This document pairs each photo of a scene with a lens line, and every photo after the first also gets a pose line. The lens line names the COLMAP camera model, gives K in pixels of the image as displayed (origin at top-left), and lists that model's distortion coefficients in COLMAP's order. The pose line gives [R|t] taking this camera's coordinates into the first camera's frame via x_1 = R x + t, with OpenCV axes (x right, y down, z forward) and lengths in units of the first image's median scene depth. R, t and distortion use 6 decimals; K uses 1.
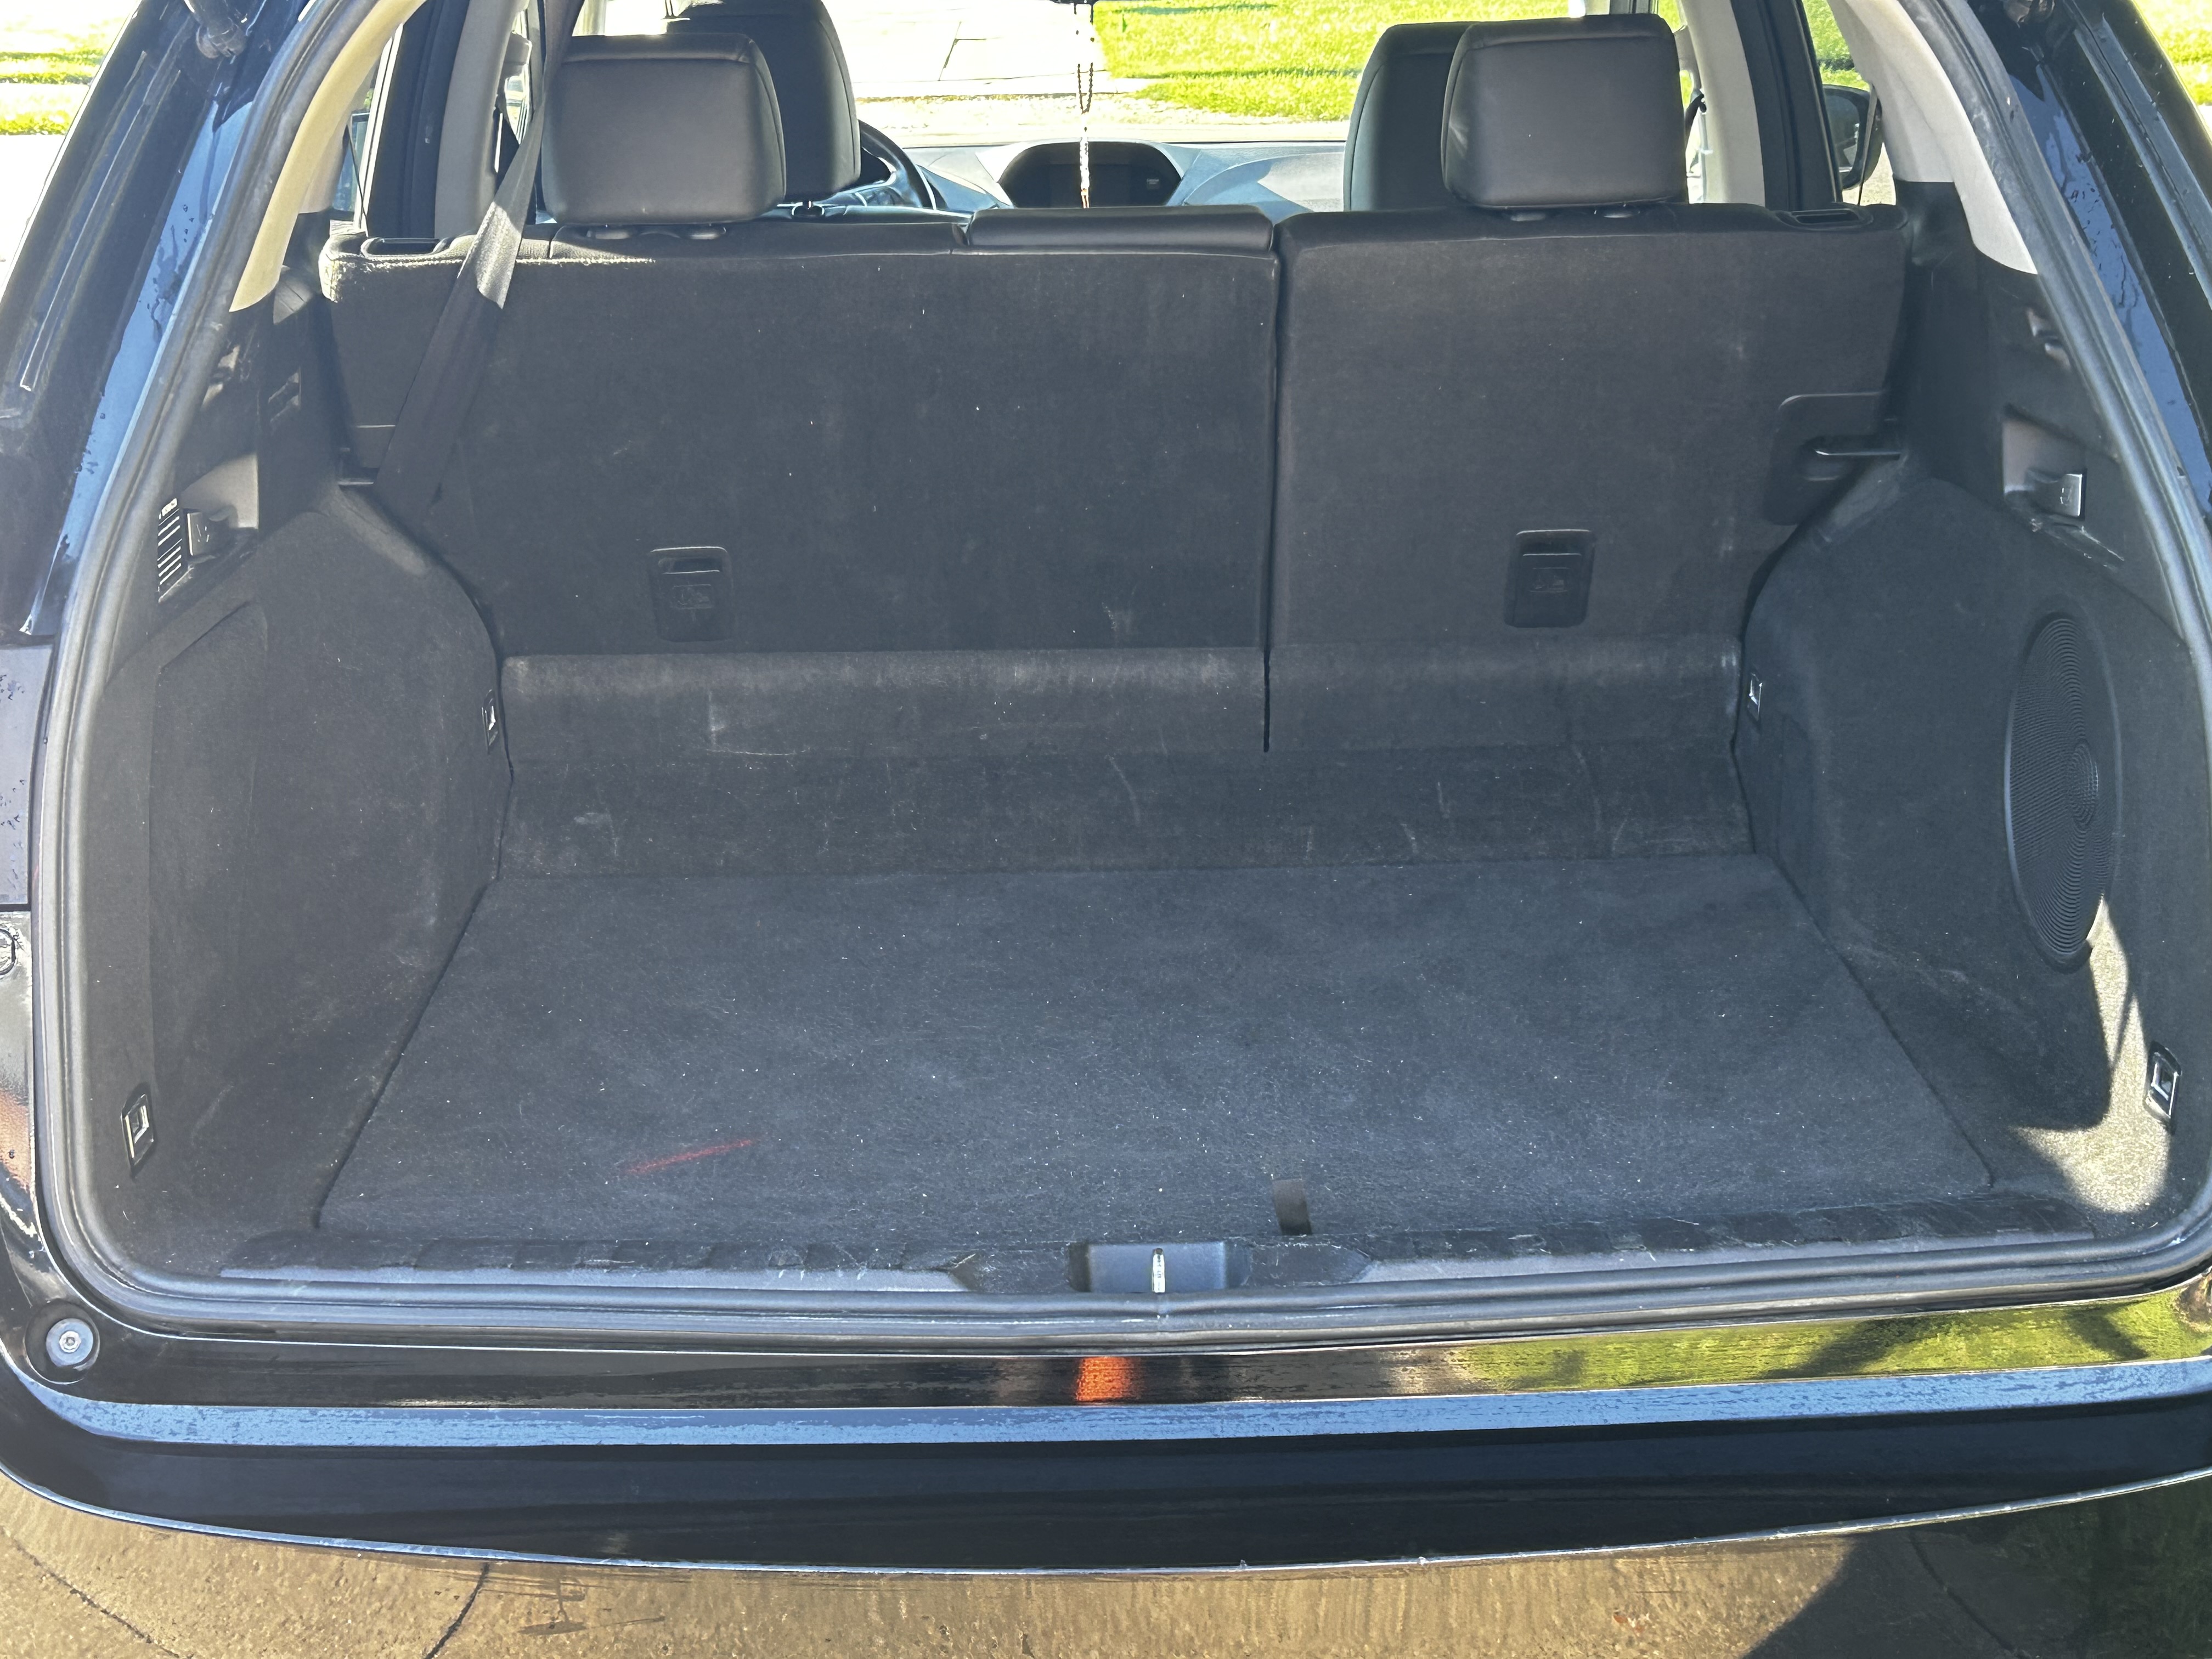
lens RADIAL K [[3087.4, 0, 1106.4], [0, 3087.4, 829.2], [0, 0, 1]] dist [0.102904, 0.000000]
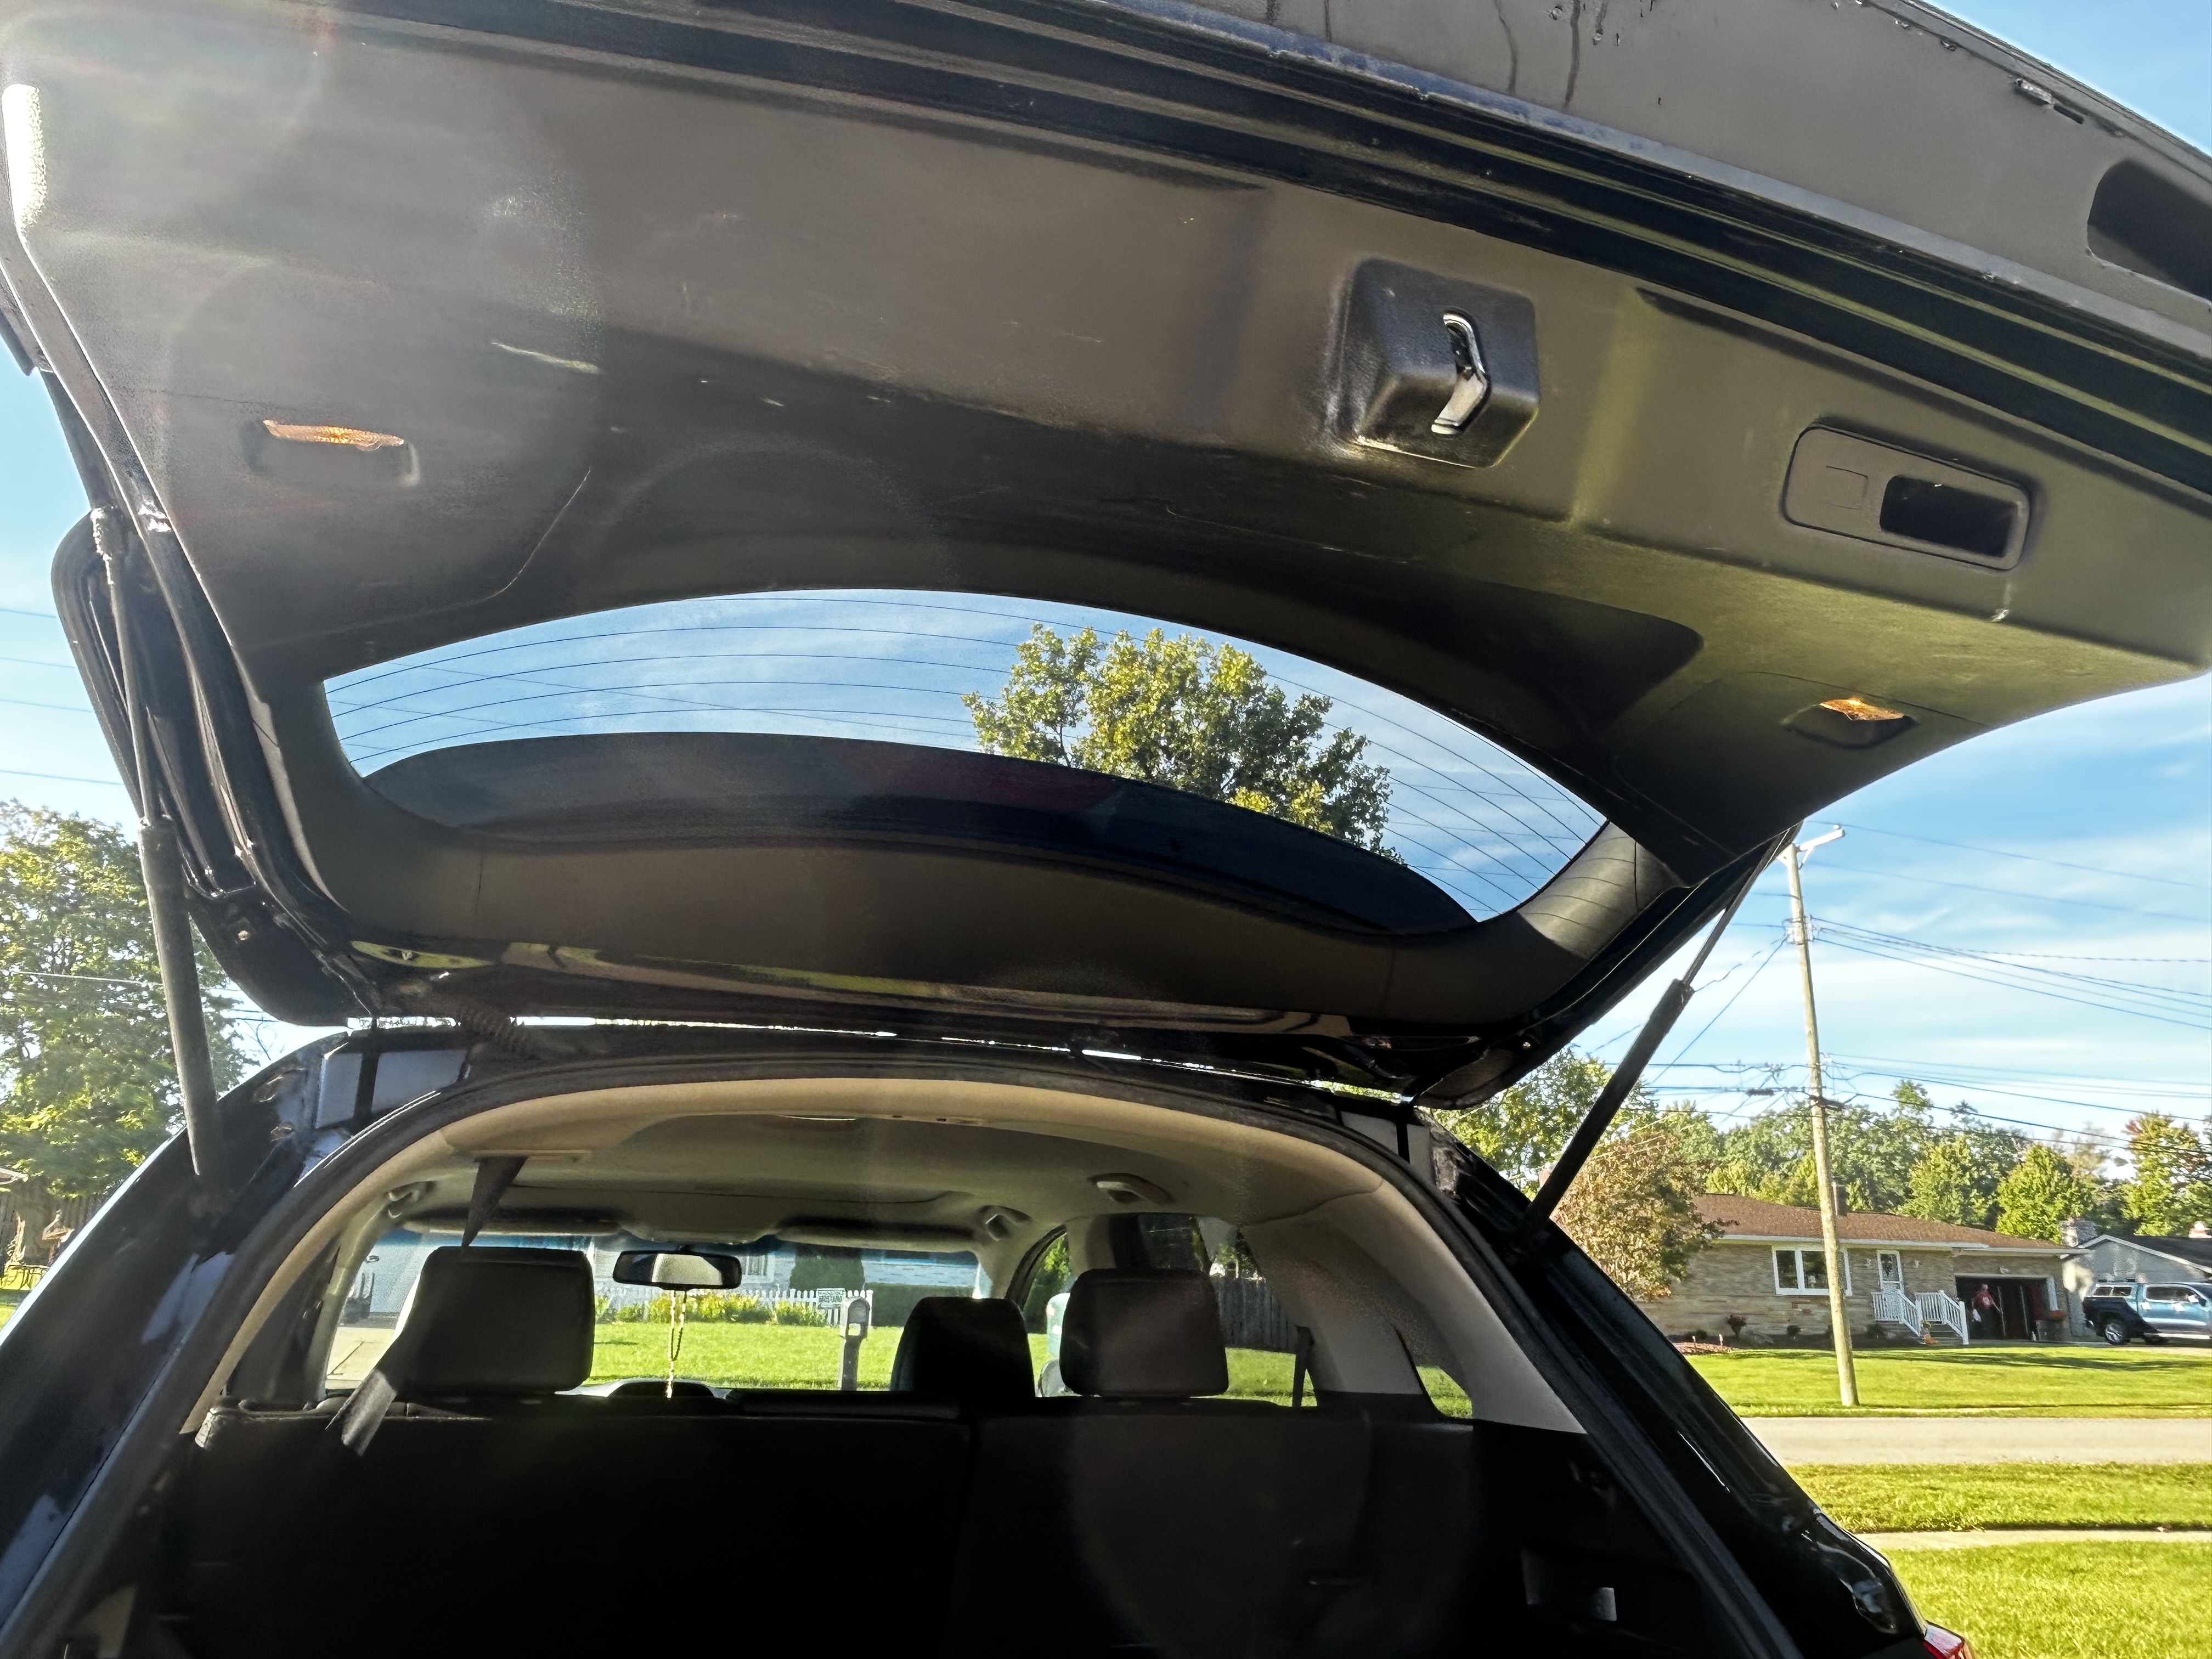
lens RADIAL K [[1605.1, 0, 1108.6], [0, 1605.1, 814.2], [0, 0, 1]] dist [-0.013703, -0.000766]
pose [[0.950016, 0.125496, 0.285867, -0.124956], [0.051341, 0.840385, -0.539553, -0.027286], [-0.307950, 0.527261, 0.791936, 0.282701]]
